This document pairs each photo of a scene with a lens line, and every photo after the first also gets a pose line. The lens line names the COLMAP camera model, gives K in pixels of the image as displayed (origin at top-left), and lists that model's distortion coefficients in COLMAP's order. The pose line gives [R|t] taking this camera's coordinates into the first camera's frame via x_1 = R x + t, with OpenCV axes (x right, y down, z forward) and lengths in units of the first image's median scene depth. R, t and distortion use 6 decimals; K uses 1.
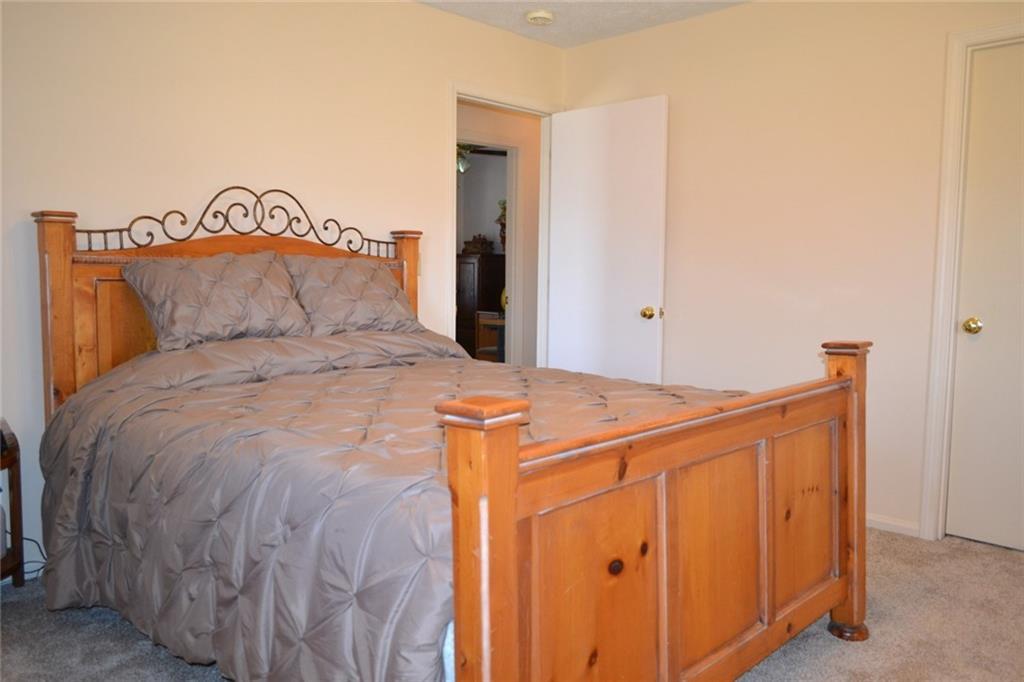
lens RADIAL K [[823.4, 0, 510.7], [0, 823.4, 338.6], [0, 0, 1]] dist [0.002176, -0.004112]
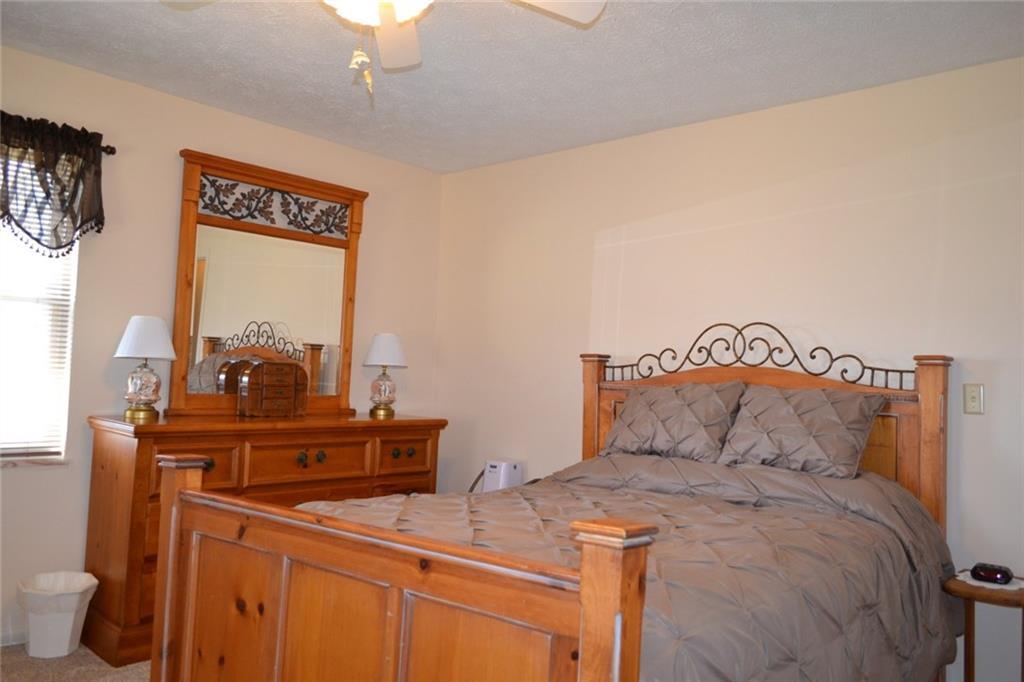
lens RADIAL K [[823.4, 0, 510.9], [0, 823.4, 339.8], [0, 0, 1]] dist [0.002176, -0.004112]
pose [[0.034495, -0.057898, -0.997726, 0.774428], [-0.113378, 0.991649, -0.061466, -0.062425], [0.992953, 0.115241, 0.027643, 0.692327]]
